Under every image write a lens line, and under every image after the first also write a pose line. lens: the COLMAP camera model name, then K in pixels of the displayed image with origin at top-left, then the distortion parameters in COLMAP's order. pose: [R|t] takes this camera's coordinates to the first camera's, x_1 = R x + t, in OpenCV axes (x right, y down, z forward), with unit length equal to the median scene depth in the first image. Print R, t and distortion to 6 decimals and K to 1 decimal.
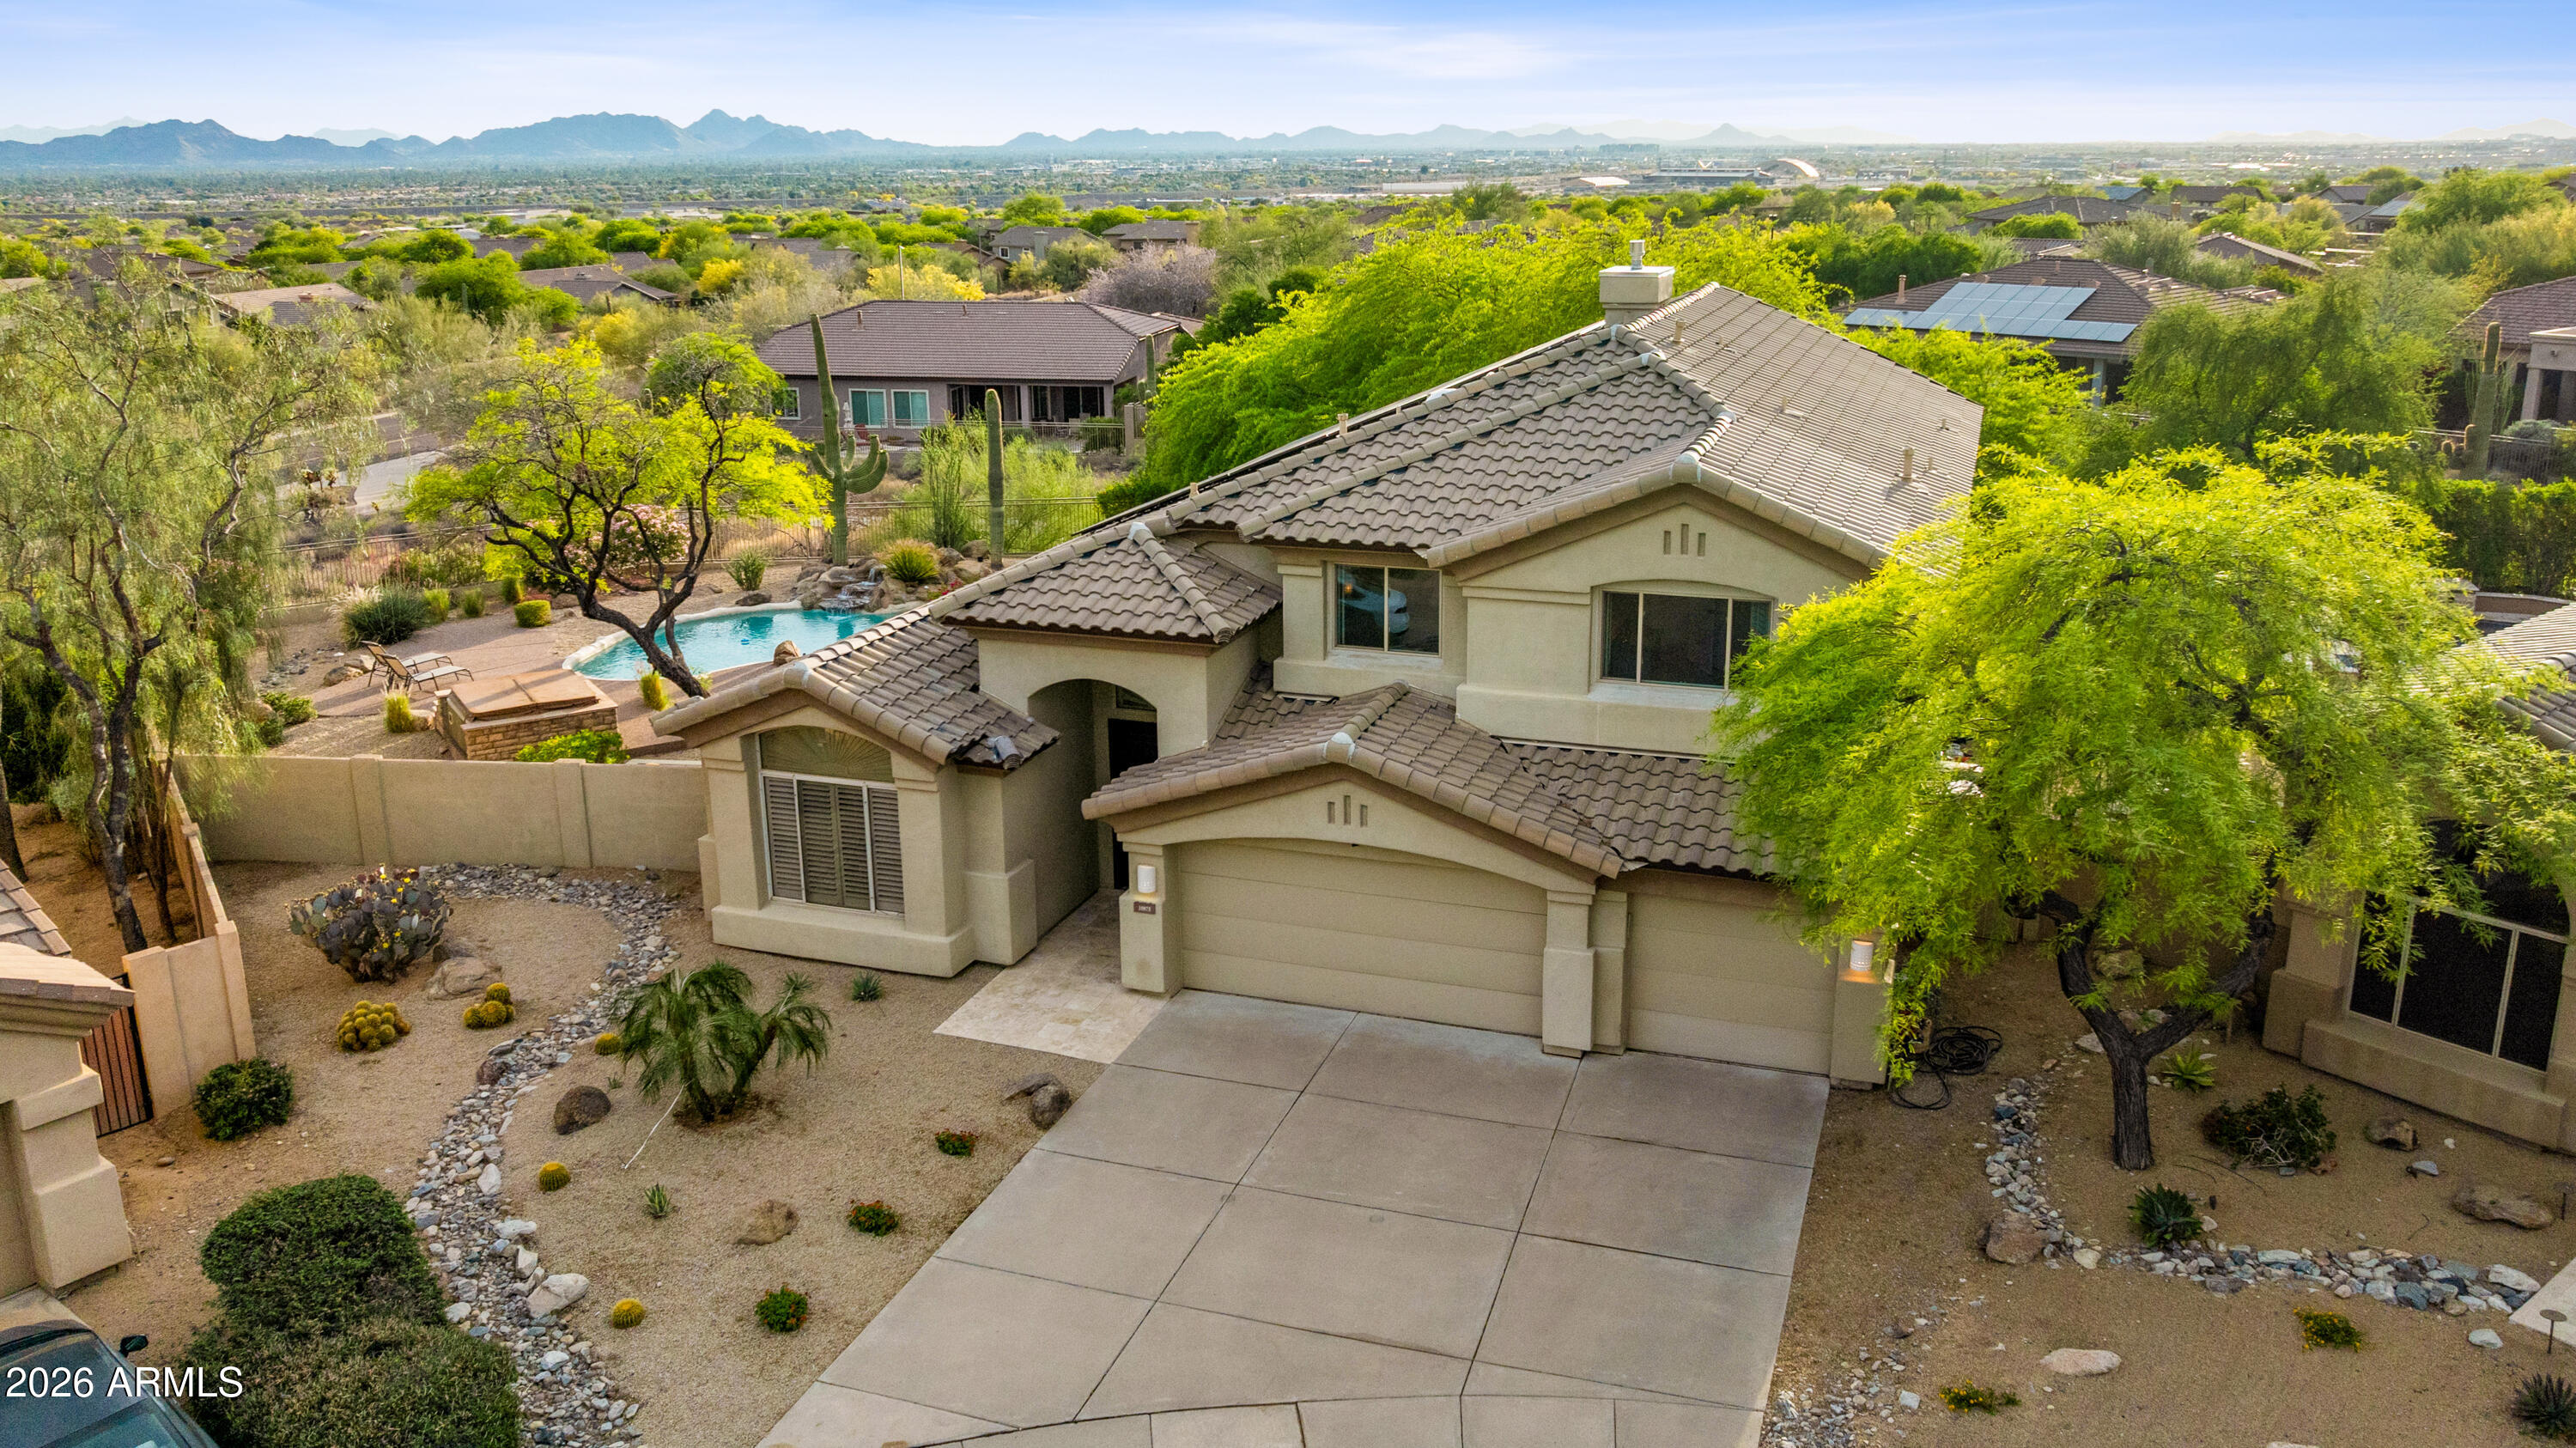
lens RADIAL K [[1821.9, 0, 1250.0], [0, 1821.9, 675.2], [0, 0, 1]] dist [-0.019762, -0.001874]
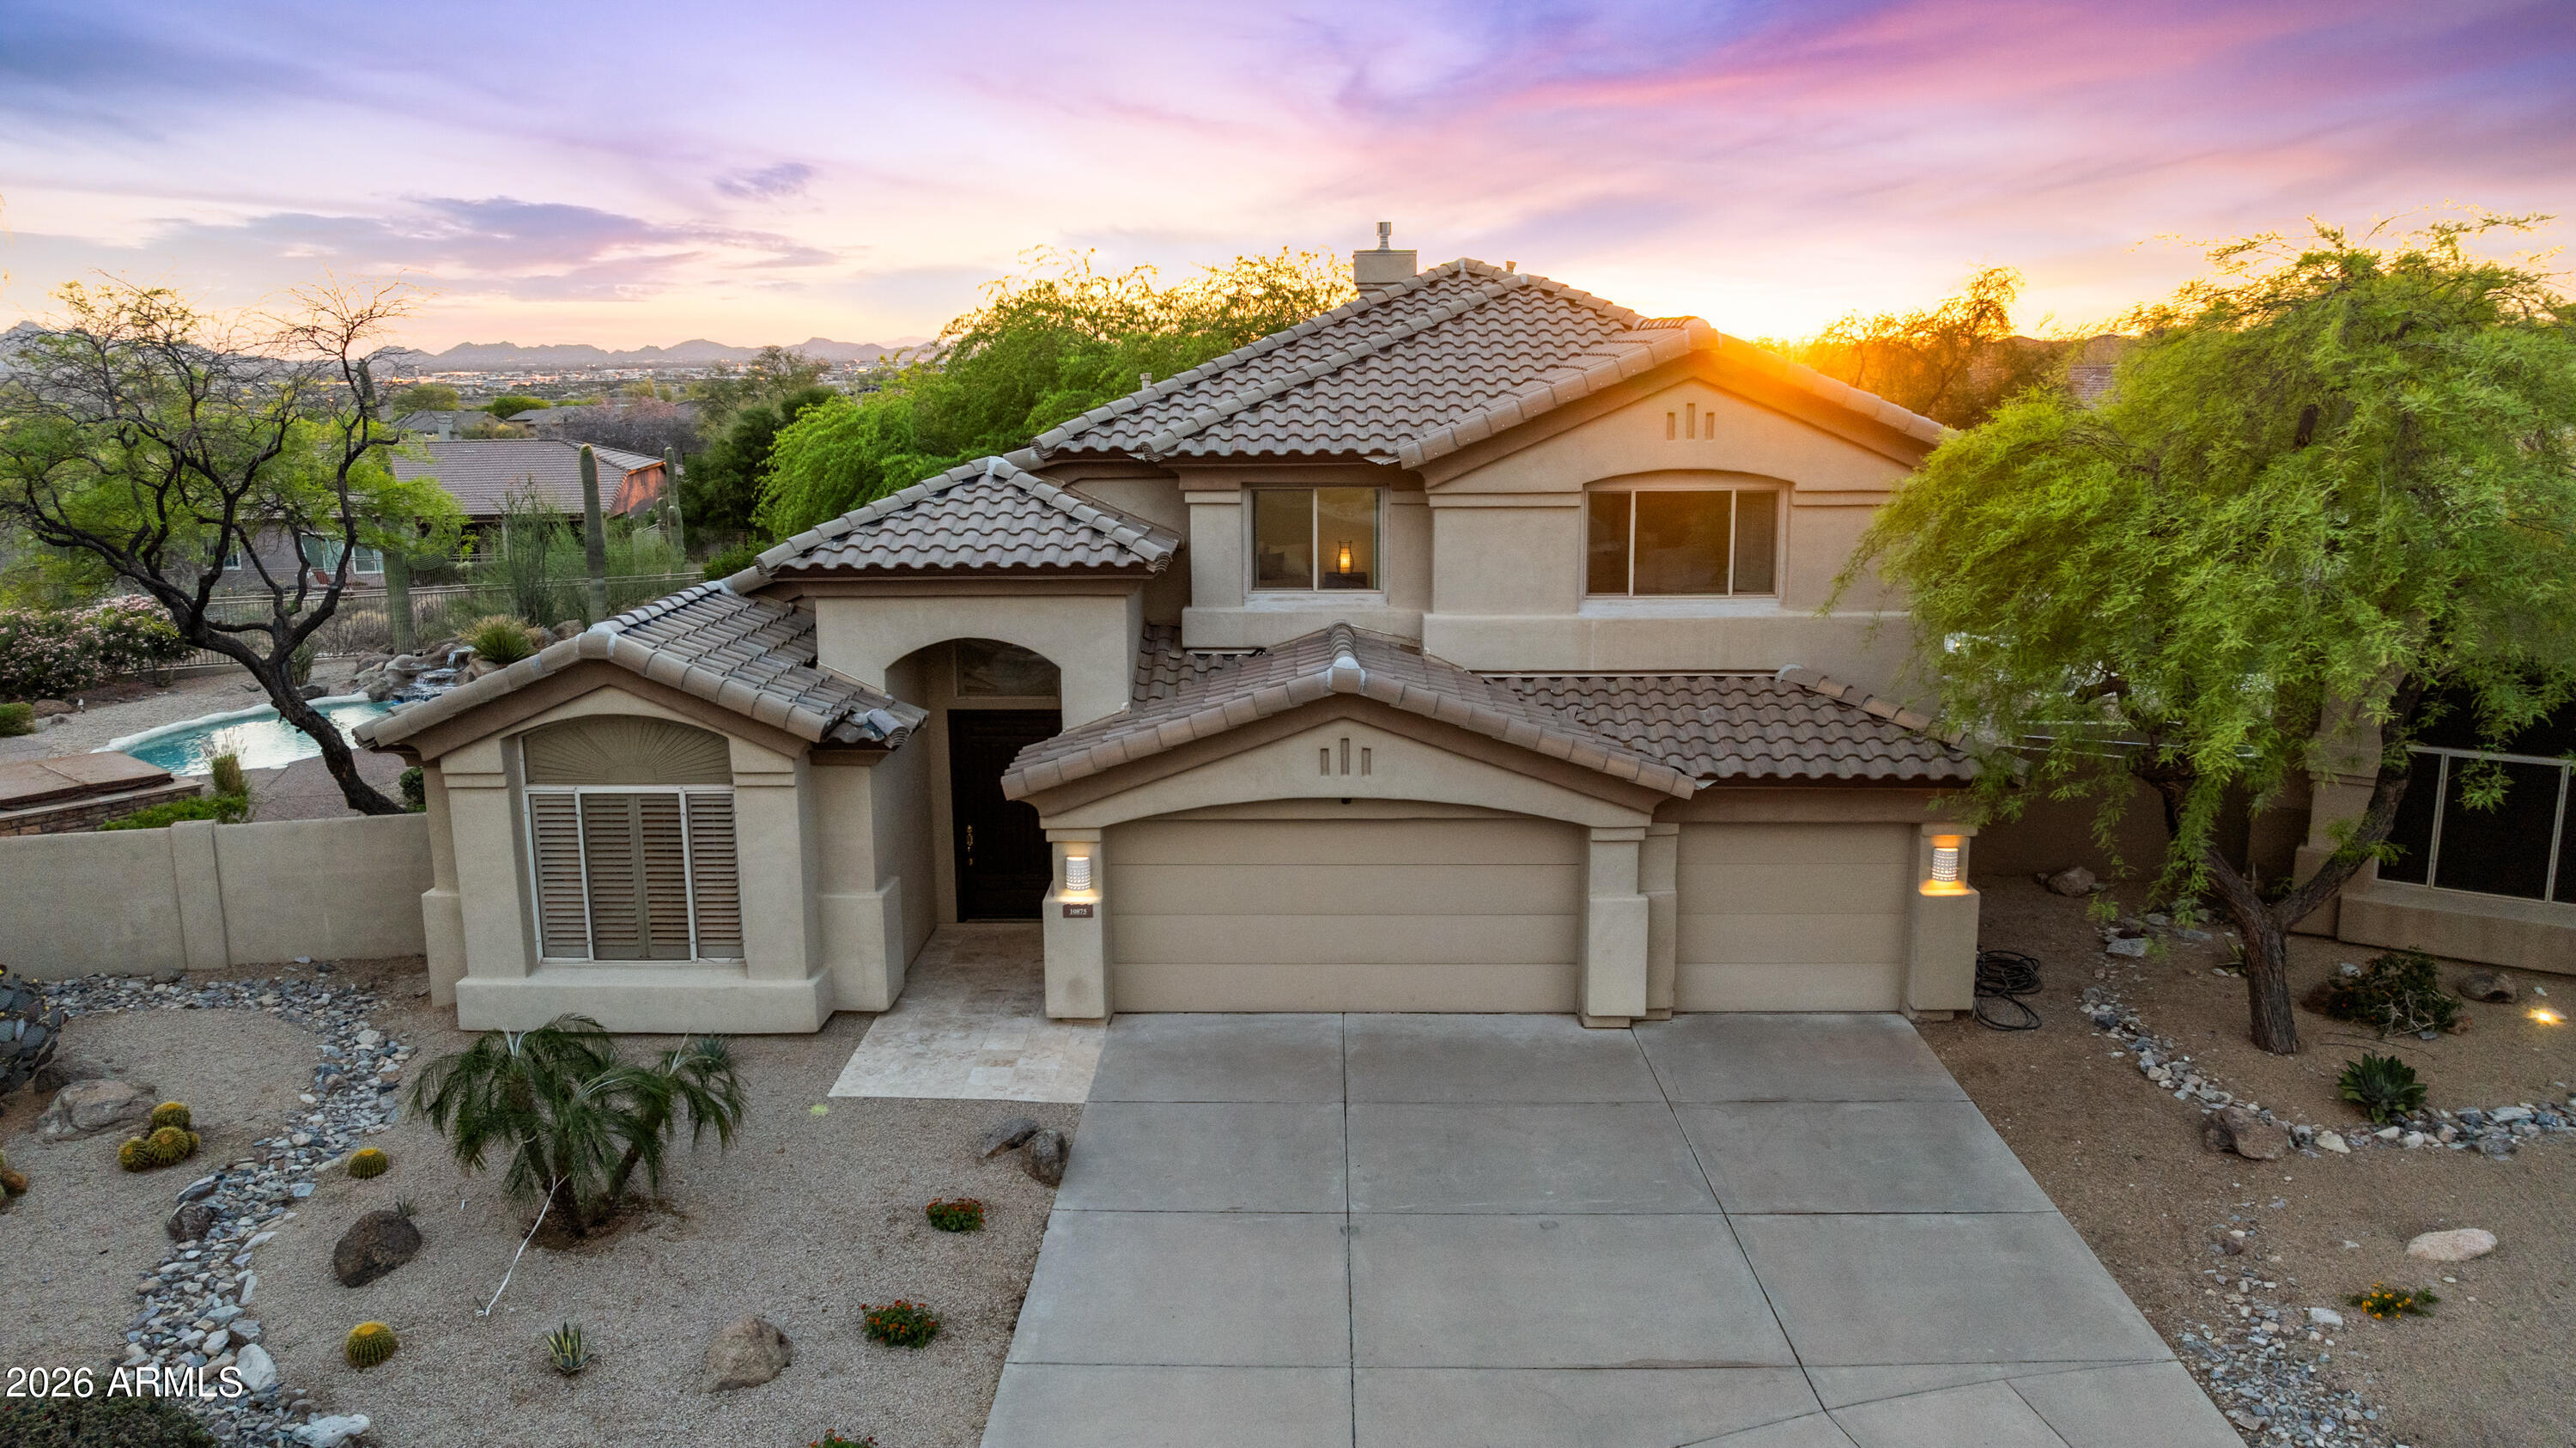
lens RADIAL K [[1760.0, 0, 1224.6], [0, 1760.0, 709.4], [0, 0, 1]] dist [-0.034788, 0.027418]
pose [[0.956065, -0.055911, 0.287773, -0.218122], [0.074853, 0.995664, -0.055237, 0.089629], [-0.283436, 0.074350, 0.956105, 0.248293]]
